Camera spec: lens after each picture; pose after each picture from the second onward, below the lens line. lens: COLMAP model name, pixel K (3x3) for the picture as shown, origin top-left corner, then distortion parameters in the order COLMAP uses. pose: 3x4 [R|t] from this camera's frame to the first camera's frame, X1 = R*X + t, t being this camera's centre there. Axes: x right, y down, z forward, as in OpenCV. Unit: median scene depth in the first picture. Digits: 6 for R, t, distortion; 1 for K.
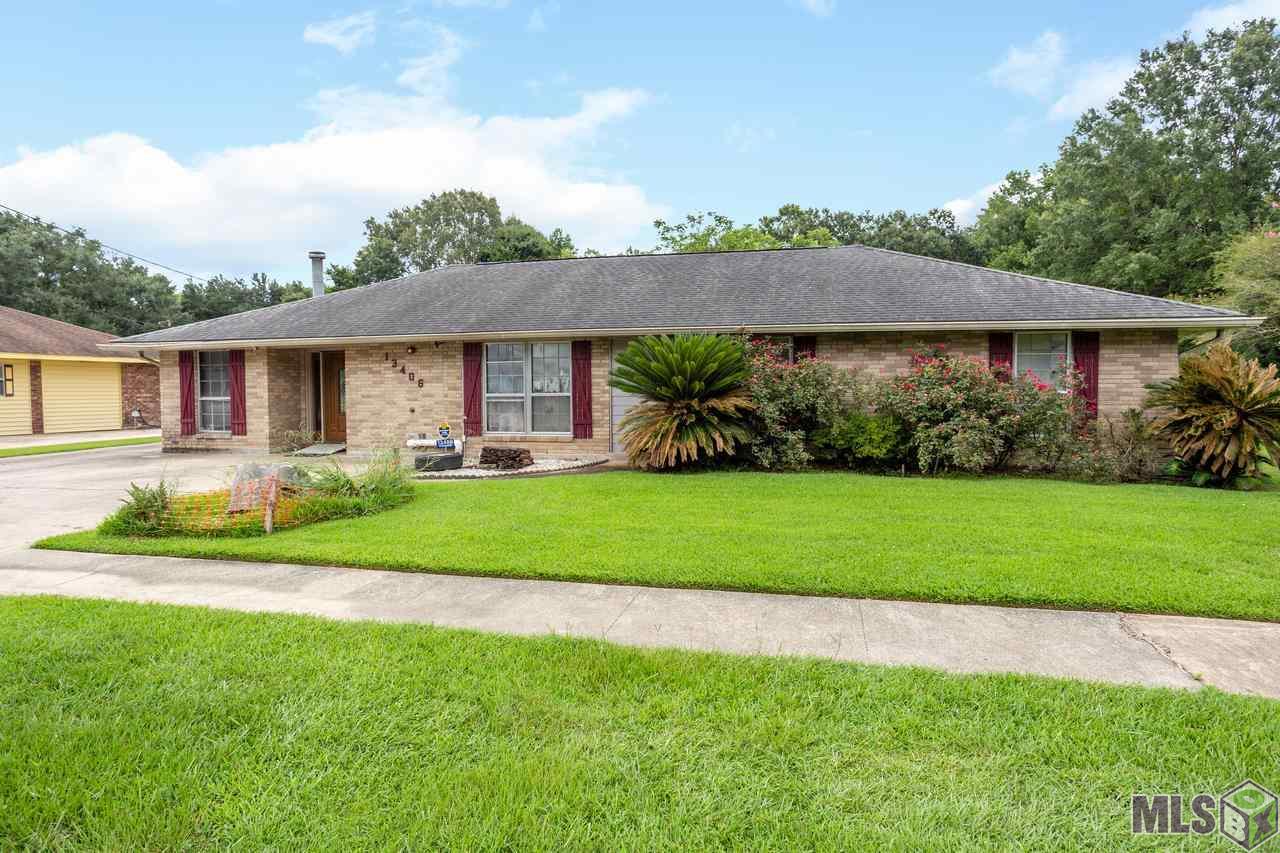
lens RADIAL K [[734.8, 0, 640.0], [0, 734.8, 426.5], [0, 0, 1]] dist [-0.044108, 0.027036]
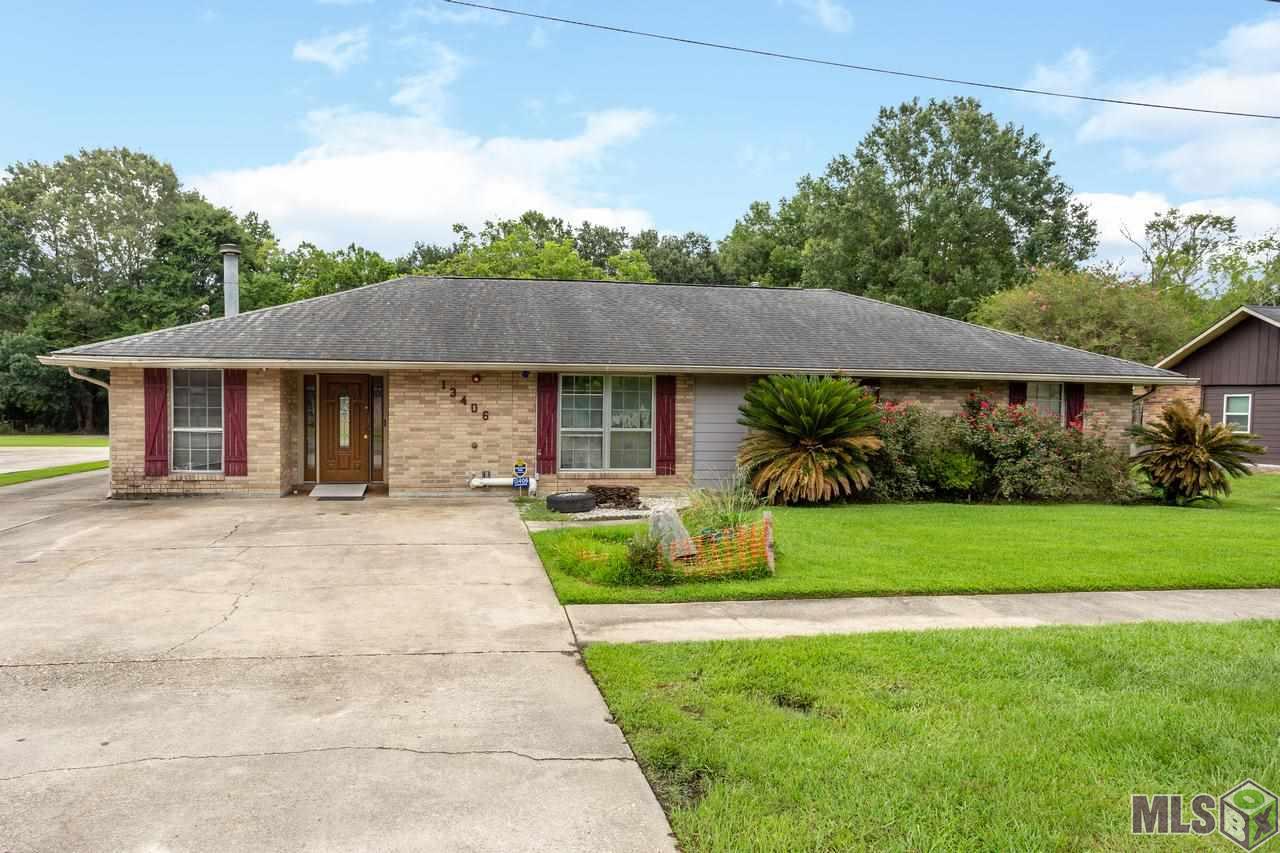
lens RADIAL K [[832.2, 0, 640.1], [0, 832.2, 440.7], [0, 0, 1]] dist [-0.026030, 0.001214]
pose [[0.926100, 0.003203, 0.377263, -0.503260], [0.003277, 0.999858, -0.016534, -0.010633], [-0.377263, 0.016549, 0.925958, -0.017221]]
